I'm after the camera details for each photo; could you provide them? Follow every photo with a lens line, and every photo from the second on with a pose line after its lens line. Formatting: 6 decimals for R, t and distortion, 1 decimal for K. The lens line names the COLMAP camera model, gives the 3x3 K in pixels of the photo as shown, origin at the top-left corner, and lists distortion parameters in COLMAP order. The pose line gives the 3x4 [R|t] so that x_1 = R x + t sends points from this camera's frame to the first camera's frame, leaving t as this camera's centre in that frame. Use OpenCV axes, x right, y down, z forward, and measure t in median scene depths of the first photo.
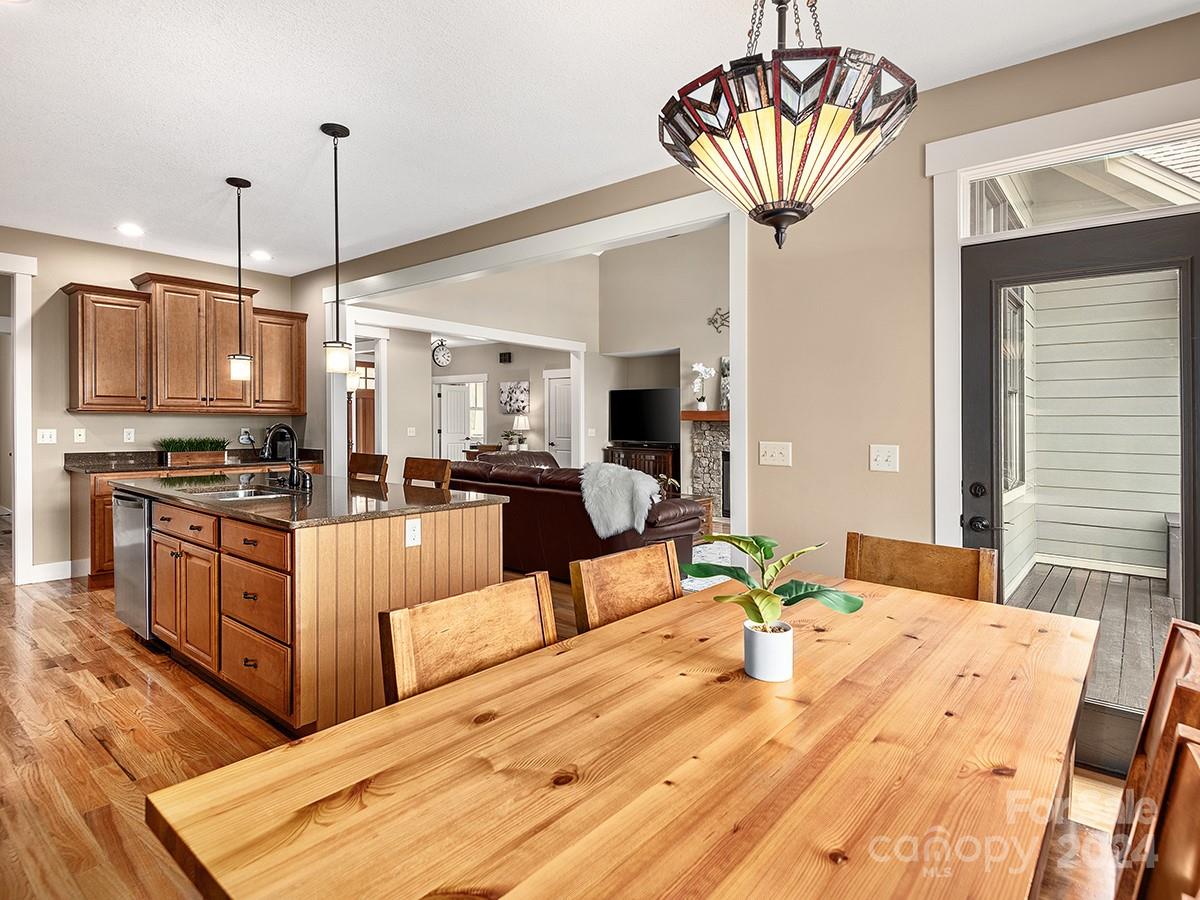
lens RADIAL K [[643.4, 0, 605.9], [0, 643.4, 439.4], [0, 0, 1]] dist [0.005054, -0.000578]
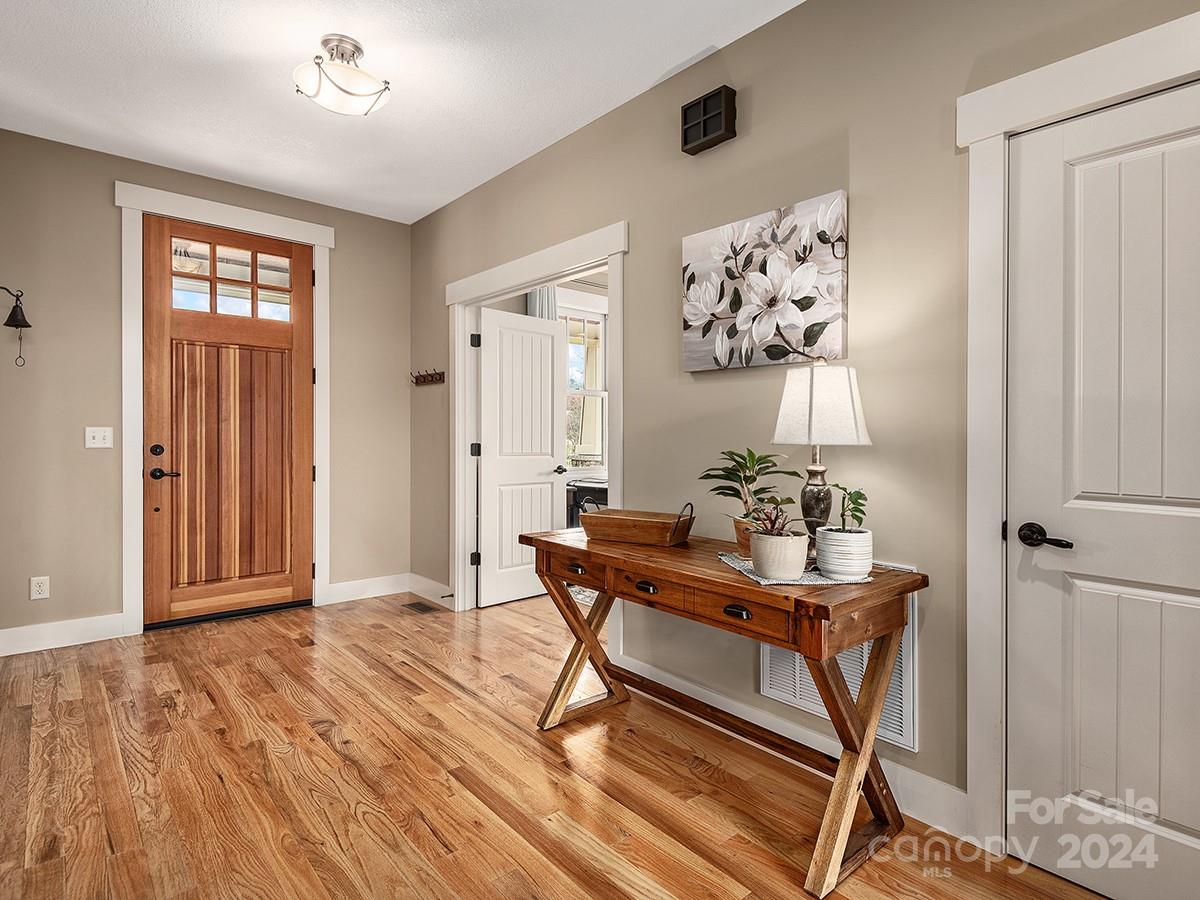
lens RADIAL K [[643.4, 0, 607.1], [0, 643.4, 445.7], [0, 0, 1]] dist [0.005054, -0.000578]
pose [[0.983071, -0.000699, -0.183224, -0.152951], [-0.001347, 0.999938, -0.011042, -0.012663], [0.183221, 0.011102, 0.983009, 0.792248]]
